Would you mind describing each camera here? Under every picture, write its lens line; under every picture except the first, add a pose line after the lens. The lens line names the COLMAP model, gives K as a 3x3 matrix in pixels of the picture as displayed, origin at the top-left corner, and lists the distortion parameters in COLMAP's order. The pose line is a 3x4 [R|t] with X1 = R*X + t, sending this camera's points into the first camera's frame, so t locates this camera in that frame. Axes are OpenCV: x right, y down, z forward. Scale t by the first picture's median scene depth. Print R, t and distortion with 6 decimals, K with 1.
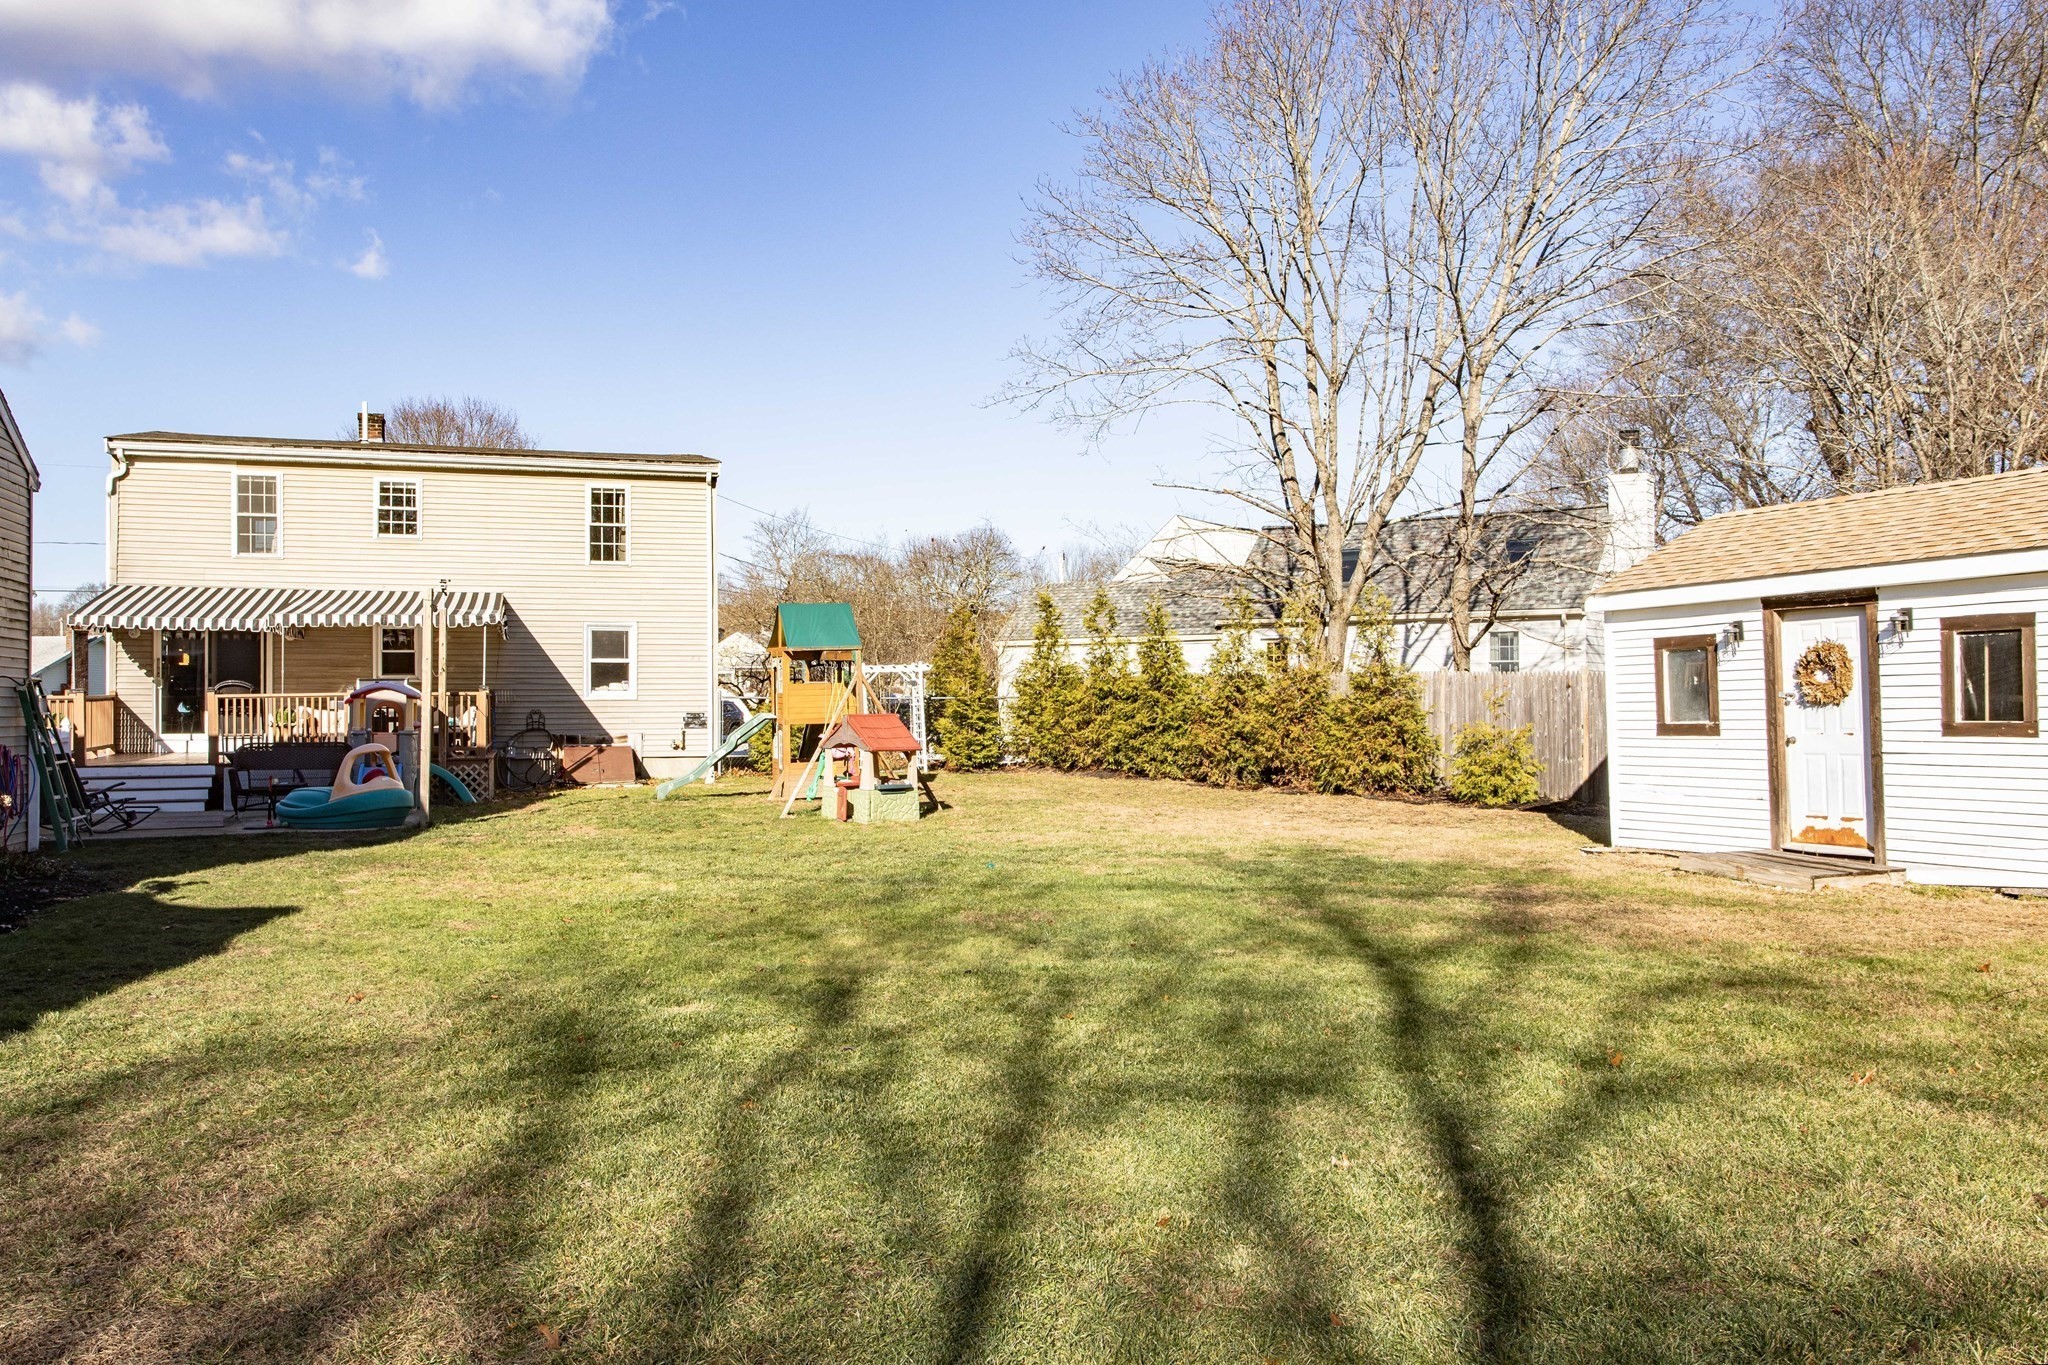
lens RADIAL K [[1603.5, 0, 1024.0], [0, 1603.5, 682.5], [0, 0, 1]] dist [0.000938, 0.001865]
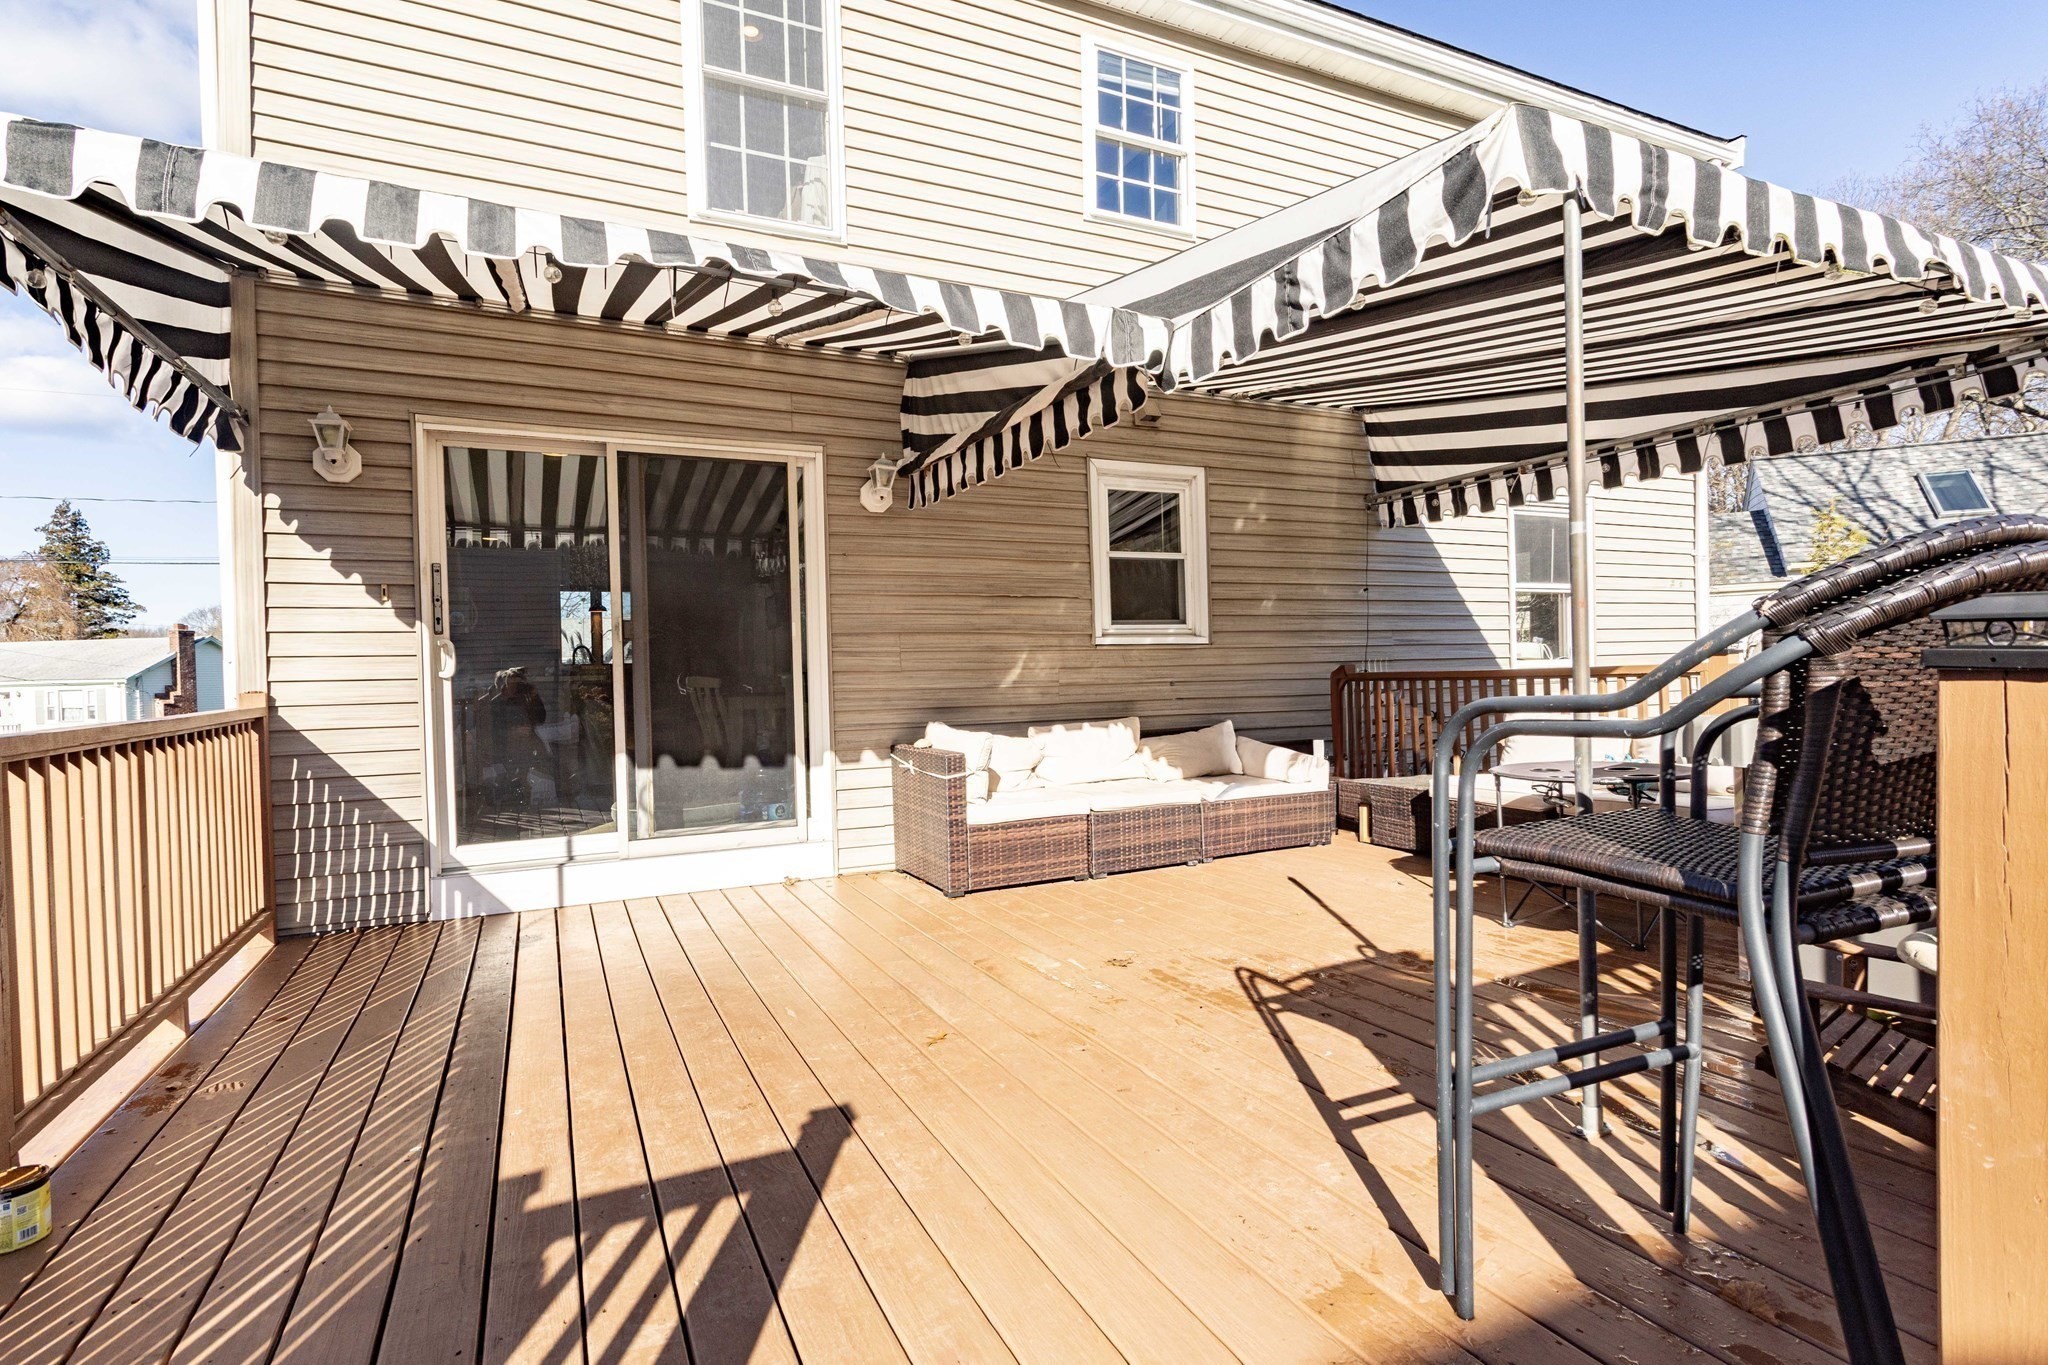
lens RADIAL K [[1003.1, 0, 1024.0], [0, 1003.1, 682.5], [0, 0, 1]] dist [0.000795, 0.000097]
pose [[0.987257, -0.028162, 0.156624, -0.462026], [0.025797, 0.999521, 0.017115, 0.004067], [-0.157031, -0.012857, 0.987510, 0.806168]]
